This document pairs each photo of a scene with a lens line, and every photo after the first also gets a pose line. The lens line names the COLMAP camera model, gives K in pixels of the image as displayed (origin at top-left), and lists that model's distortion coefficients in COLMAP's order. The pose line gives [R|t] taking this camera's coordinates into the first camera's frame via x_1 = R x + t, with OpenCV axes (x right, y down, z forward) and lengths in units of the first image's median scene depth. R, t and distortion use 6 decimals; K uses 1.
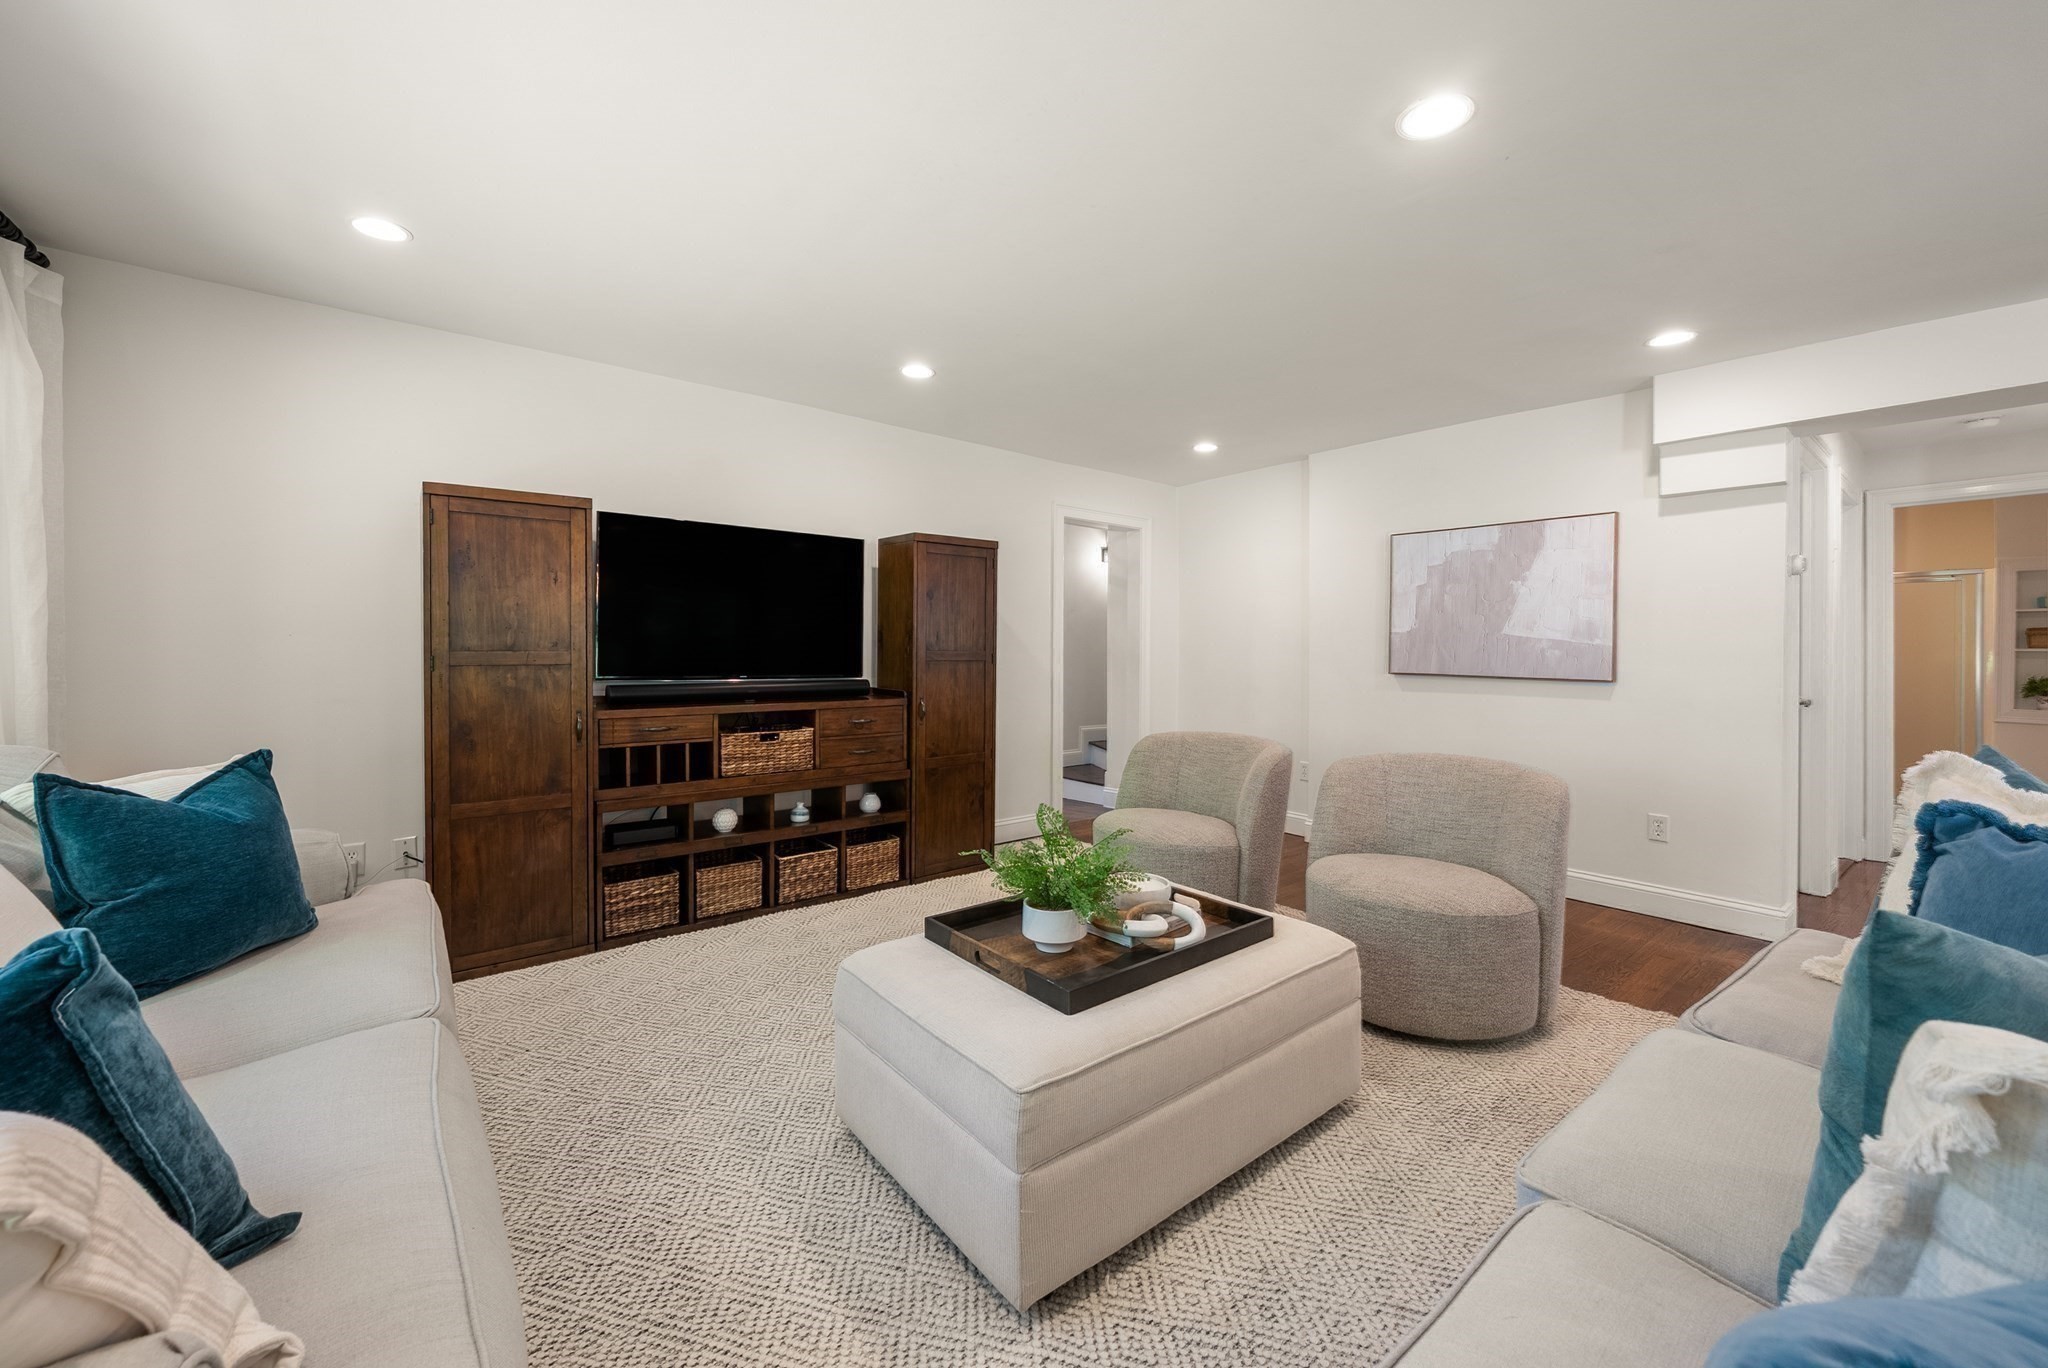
lens RADIAL K [[777.6, 0, 1007.6], [0, 777.6, 656.5], [0, 0, 1]] dist [0.000896, -0.000703]
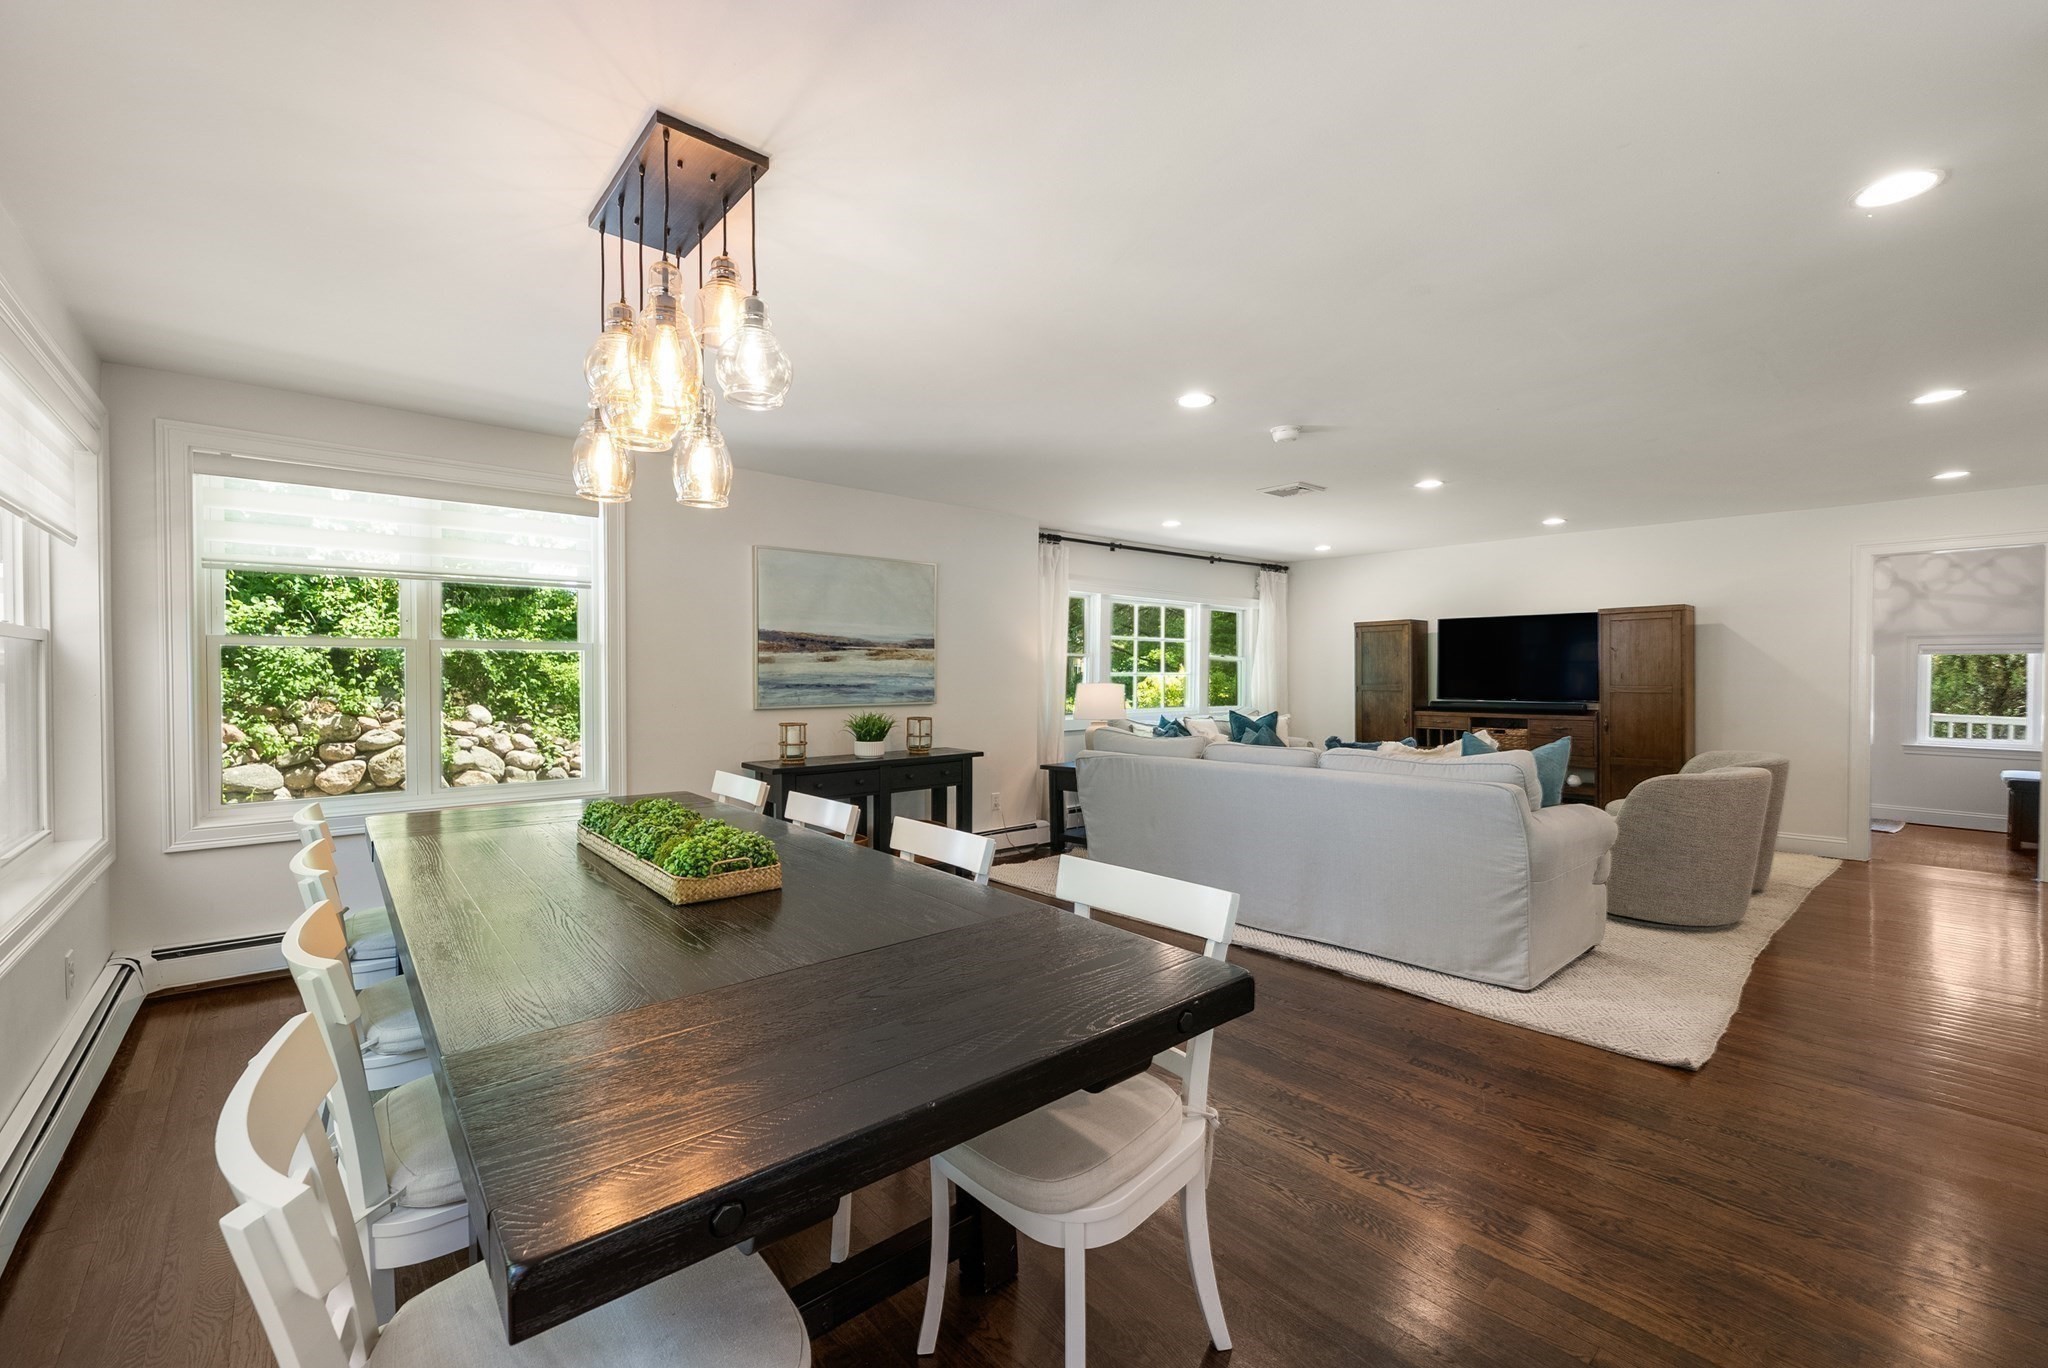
lens RADIAL K [[834.6, 0, 1017.4], [0, 834.6, 681.6], [0, 0, 1]] dist [-0.000483, 0.000892]
pose [[0.059593, 0.003422, -0.998217, 1.605366], [-0.002676, 0.999991, 0.003269, -0.019118], [0.998219, 0.002476, 0.059602, -0.266909]]
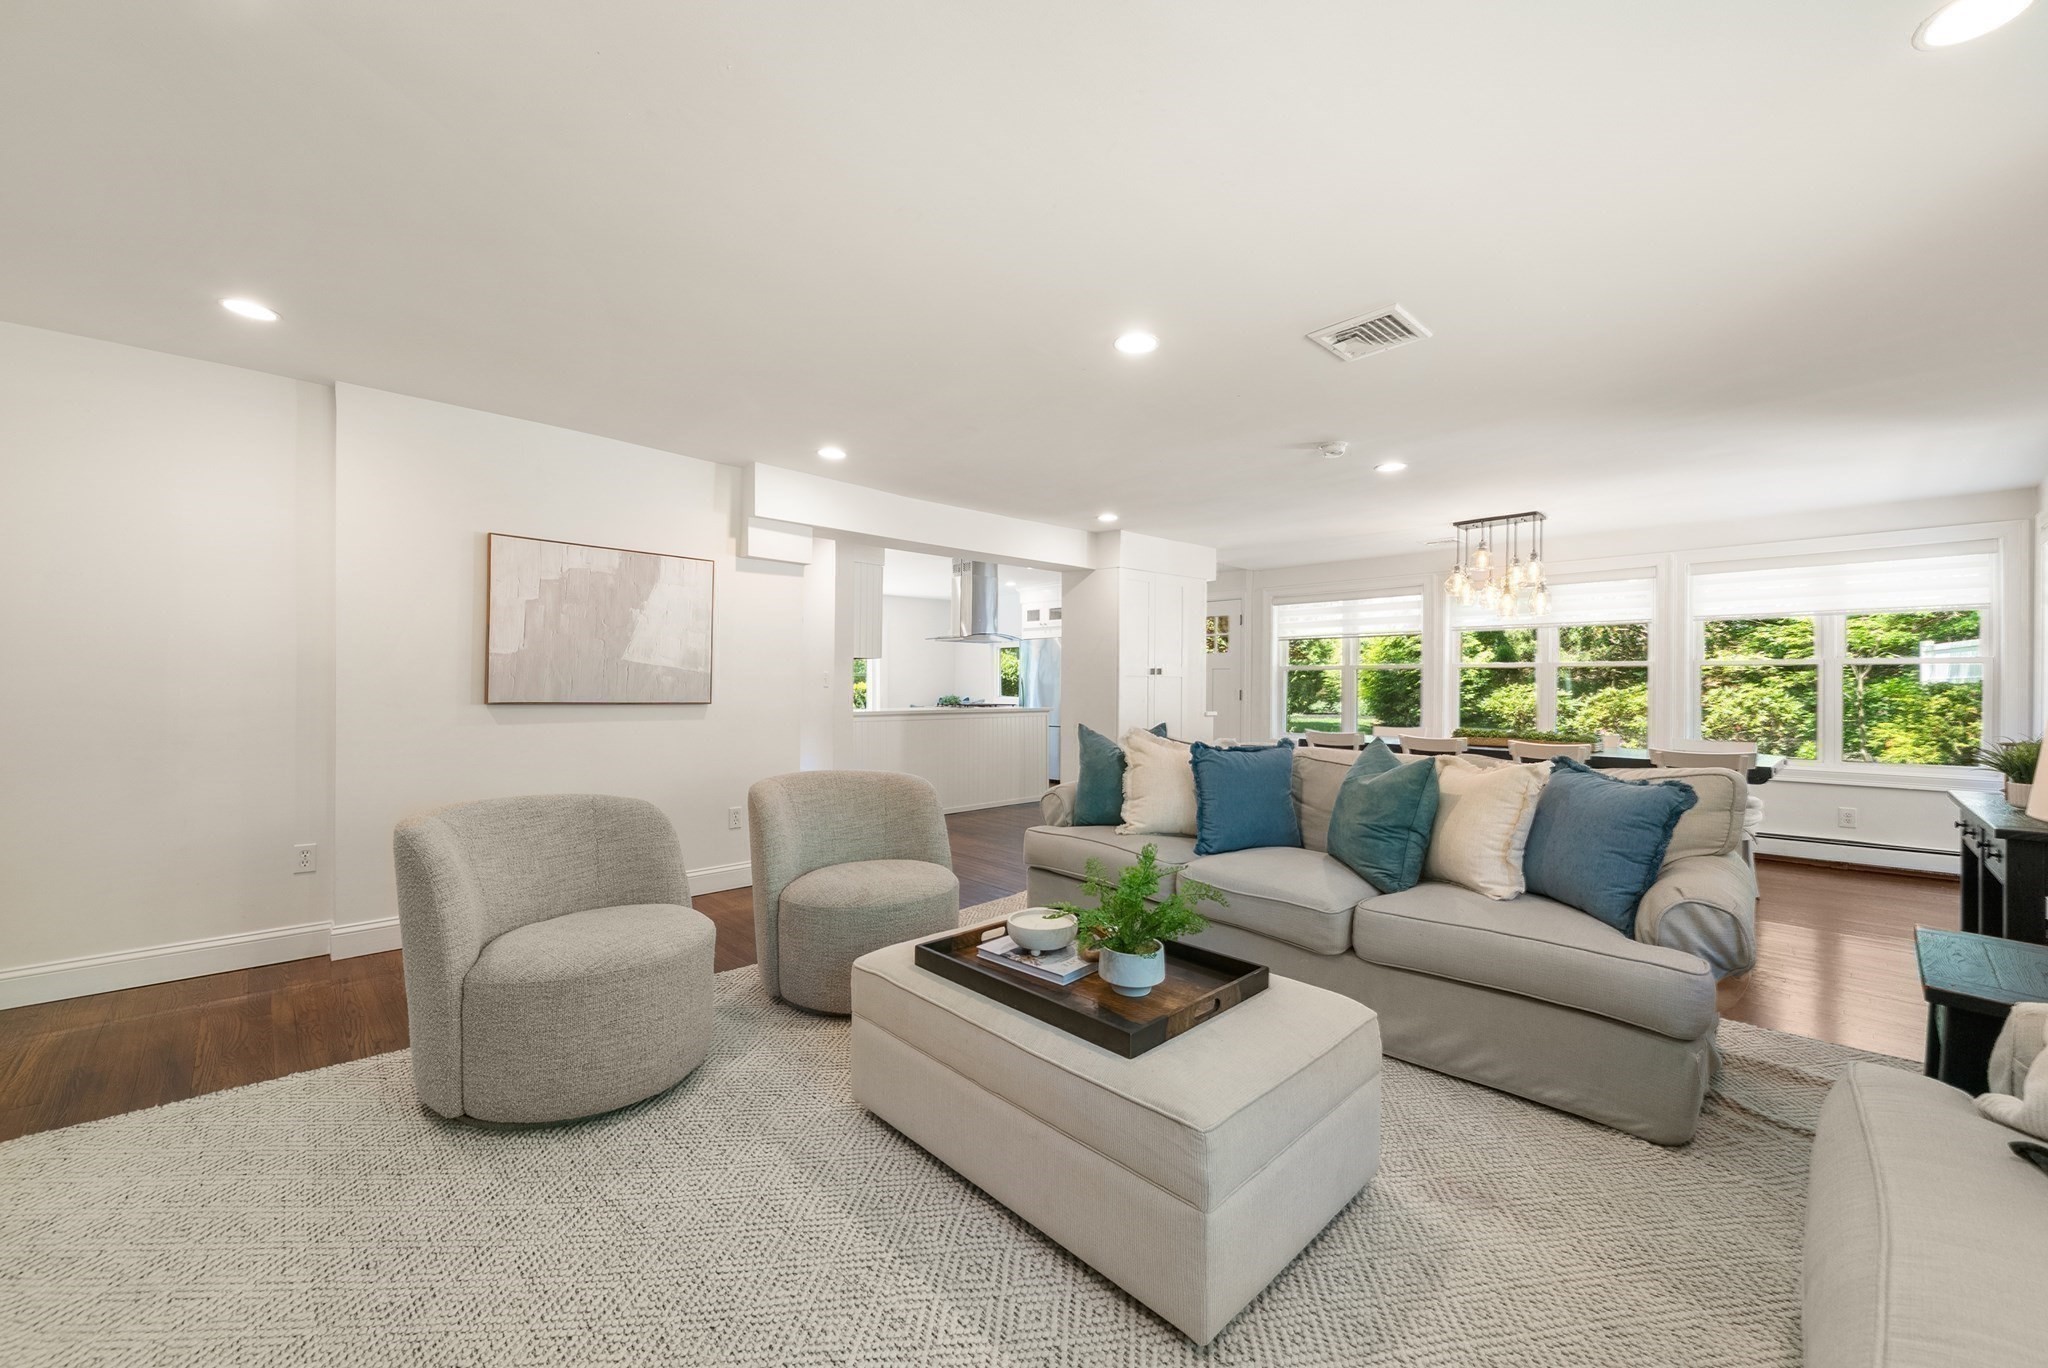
lens RADIAL K [[834.6, 0, 993.8], [0, 834.6, 687.3], [0, 0, 1]] dist [-0.000483, 0.000892]
pose [[-0.100975, -0.014190, 0.994788, -0.540282], [-0.009741, 0.999864, 0.013274, -0.014340], [-0.994841, -0.008350, -0.101100, 0.712956]]
